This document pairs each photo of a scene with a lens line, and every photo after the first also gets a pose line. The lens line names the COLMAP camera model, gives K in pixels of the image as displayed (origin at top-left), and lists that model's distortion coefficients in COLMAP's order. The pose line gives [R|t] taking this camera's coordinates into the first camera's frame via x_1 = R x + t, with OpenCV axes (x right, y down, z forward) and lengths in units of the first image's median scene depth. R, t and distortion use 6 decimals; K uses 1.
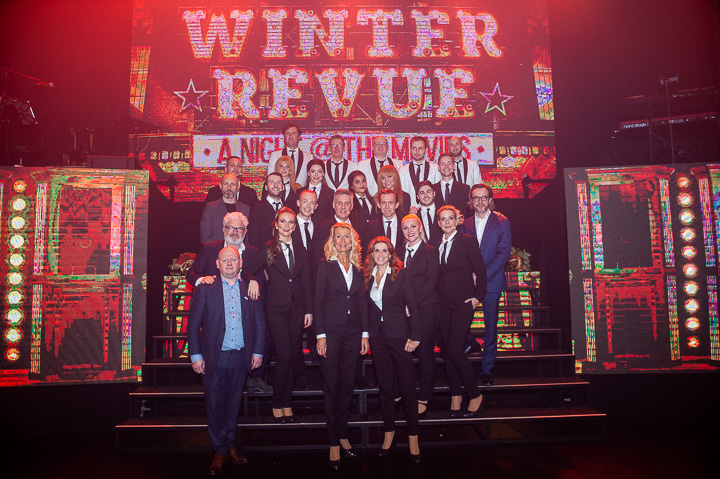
lens RADIAL K [[505.4, 0, 360.0], [0, 505.4, 239.5], [0, 0, 1]] dist [-0.002905, 0.000154]
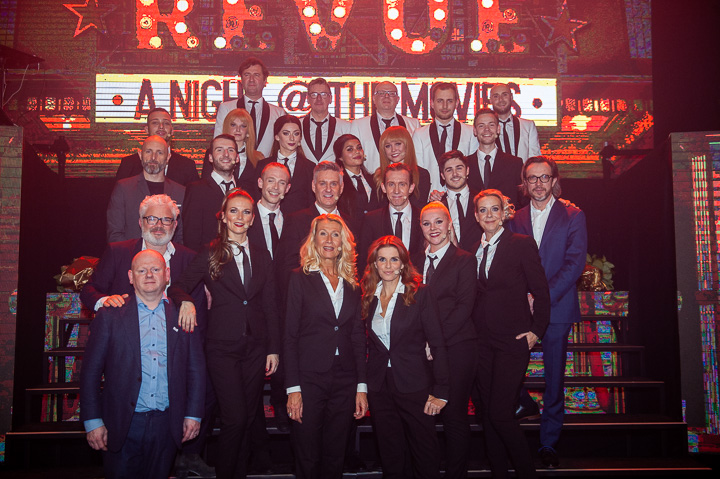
lens RADIAL K [[750.4, 0, 360.0], [0, 750.4, 239.5], [0, 0, 1]] dist [0.098548, -0.002048]
pose [[0.999829, 0.011492, 0.014467, -0.005070], [-0.011529, 0.999931, 0.002456, -0.002177], [-0.014438, -0.002623, 0.999892, 0.027357]]
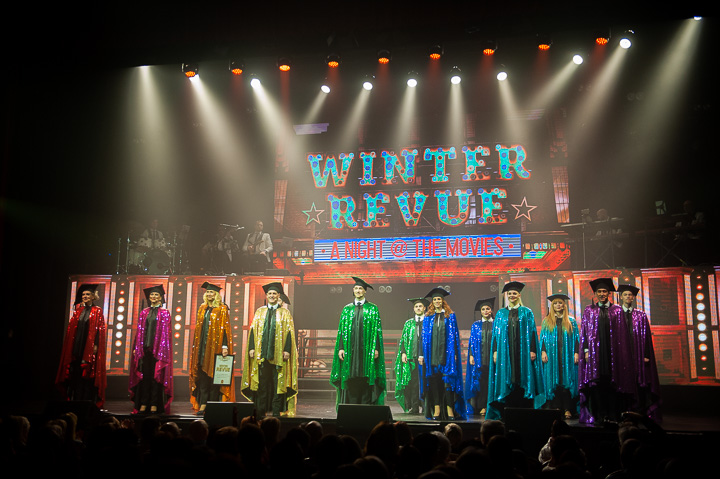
lens RADIAL K [[823.8, 0, 360.0], [0, 823.8, 239.5], [0, 0, 1]] dist [0.015114, 0.412219]
pose [[0.963904, -0.020685, -0.265445, 0.600944], [-0.000859, 0.996731, -0.080790, -0.018328], [0.266248, 0.078102, 0.960735, -1.757148]]
